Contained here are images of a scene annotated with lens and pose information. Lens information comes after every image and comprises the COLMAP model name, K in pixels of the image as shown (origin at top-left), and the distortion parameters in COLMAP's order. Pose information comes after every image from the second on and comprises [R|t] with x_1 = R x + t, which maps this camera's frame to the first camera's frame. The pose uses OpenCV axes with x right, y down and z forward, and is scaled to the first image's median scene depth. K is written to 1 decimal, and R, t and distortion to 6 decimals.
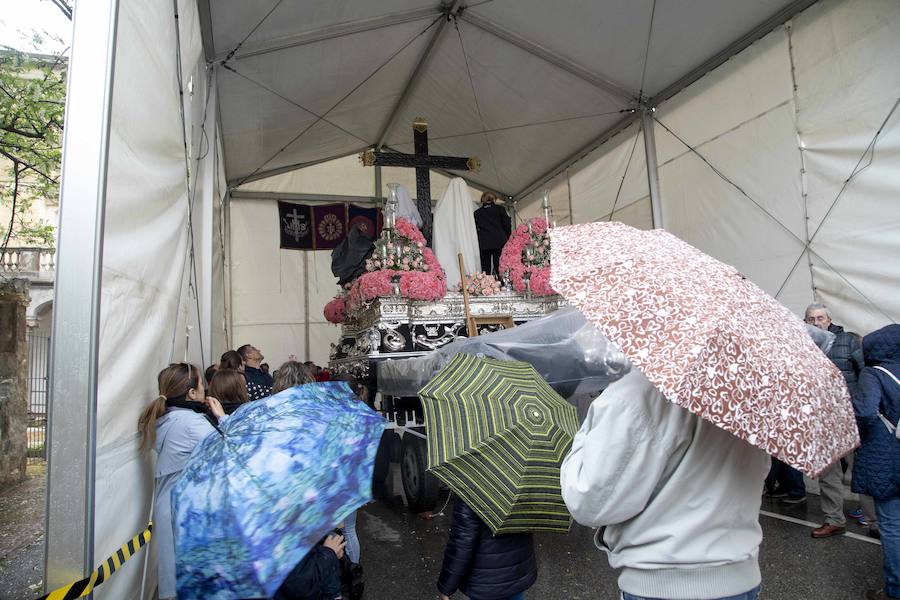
lens RADIAL K [[623.7, 0, 455.0], [0, 623.7, 304.4], [0, 0, 1]] dist [-0.119391, 0.072754]
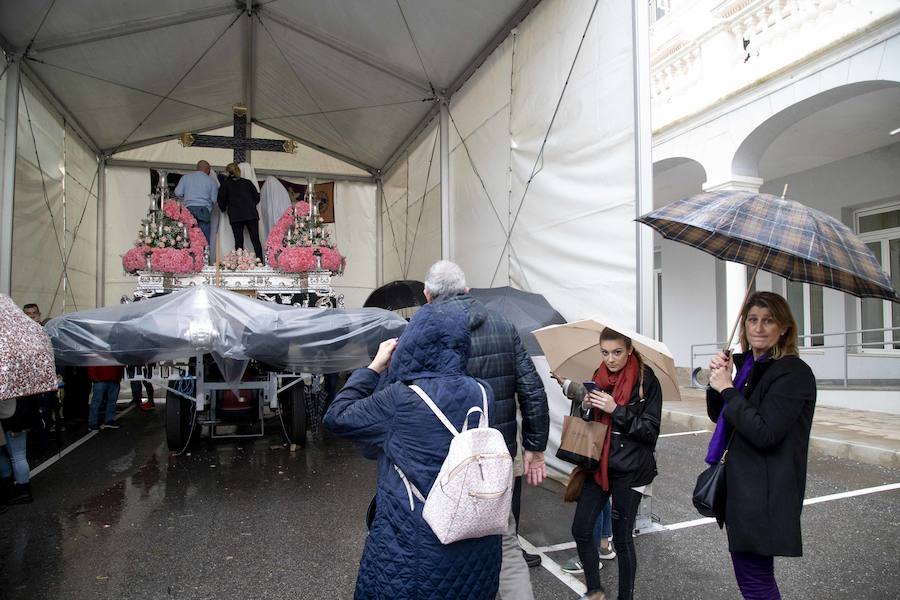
lens RADIAL K [[620.0, 0, 450.1], [0, 620.0, 305.7], [0, 0, 1]] dist [-0.120023, 0.070808]
pose [[0.999104, 0.042149, -0.003894, 0.429427], [-0.041759, 0.996517, 0.072186, -0.045570], [0.006923, -0.071959, 0.997384, -0.124075]]
